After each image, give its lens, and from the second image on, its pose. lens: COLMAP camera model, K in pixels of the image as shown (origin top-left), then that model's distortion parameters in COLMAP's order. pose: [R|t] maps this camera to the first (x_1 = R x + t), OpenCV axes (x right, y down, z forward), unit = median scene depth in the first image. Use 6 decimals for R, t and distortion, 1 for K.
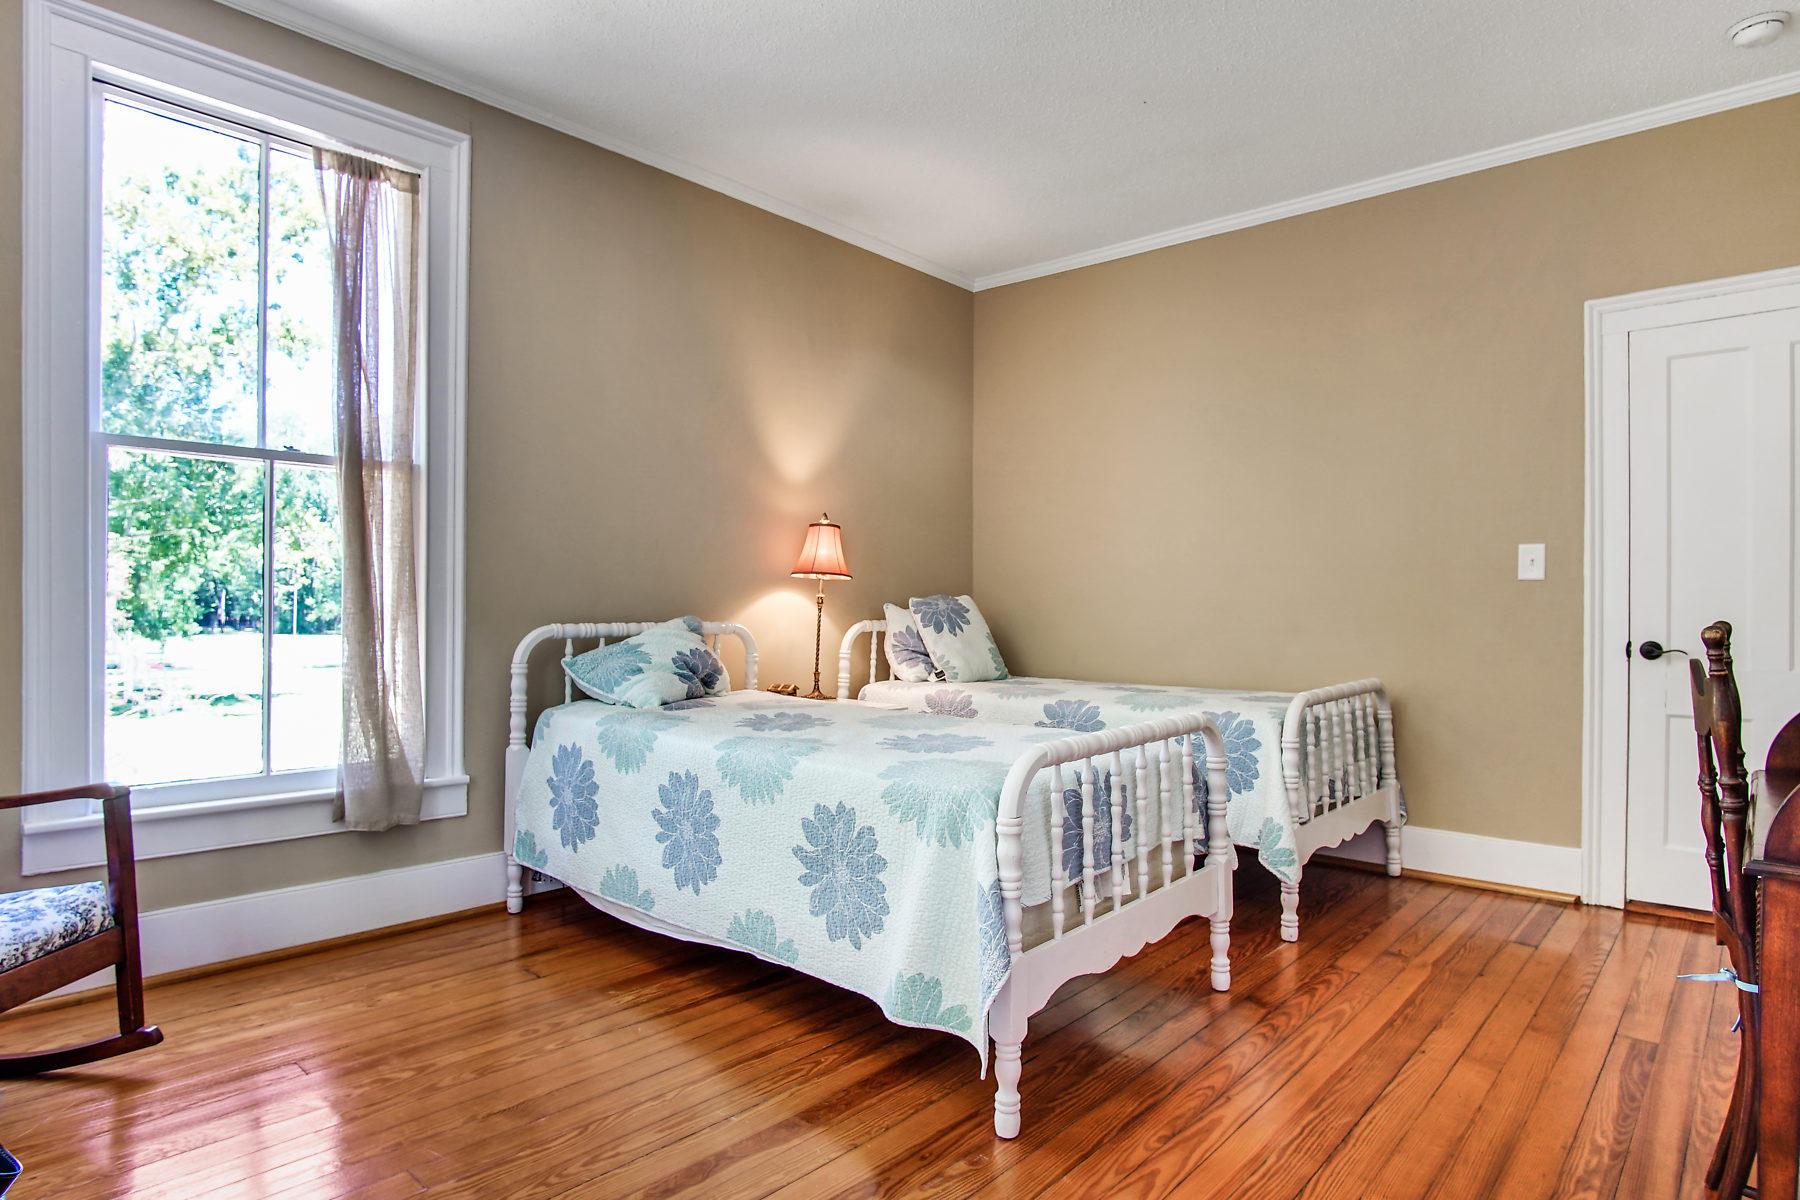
lens RADIAL K [[985.6, 0, 900.0], [0, 985.6, 600.0], [0, 0, 1]] dist [-0.022953, 0.001173]
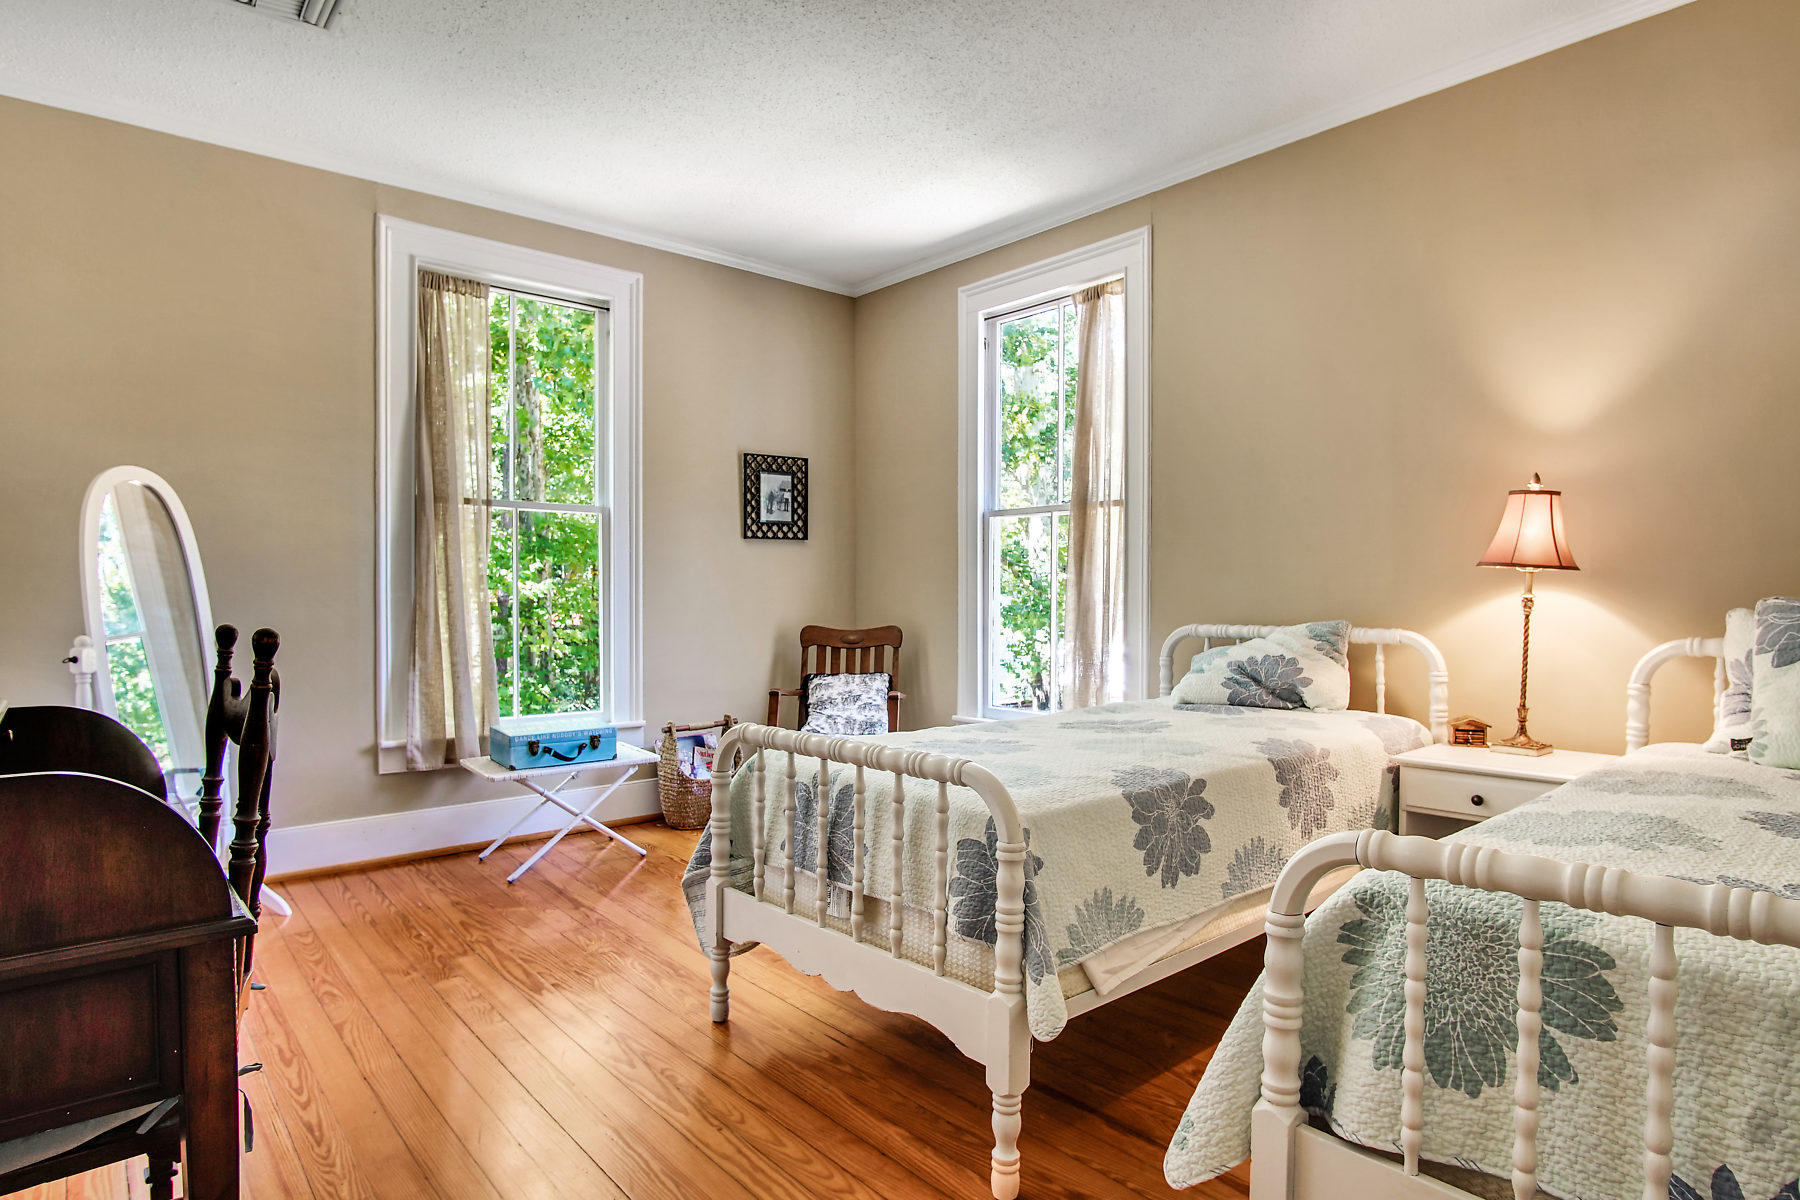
lens RADIAL K [[985.6, 0, 900.0], [0, 985.6, 600.0], [0, 0, 1]] dist [-0.022953, 0.001173]
pose [[-0.127642, 0.004710, -0.991809, 0.787242], [0.006265, 0.999973, 0.003942, -0.008837], [0.991801, -0.005711, -0.127668, 0.798747]]
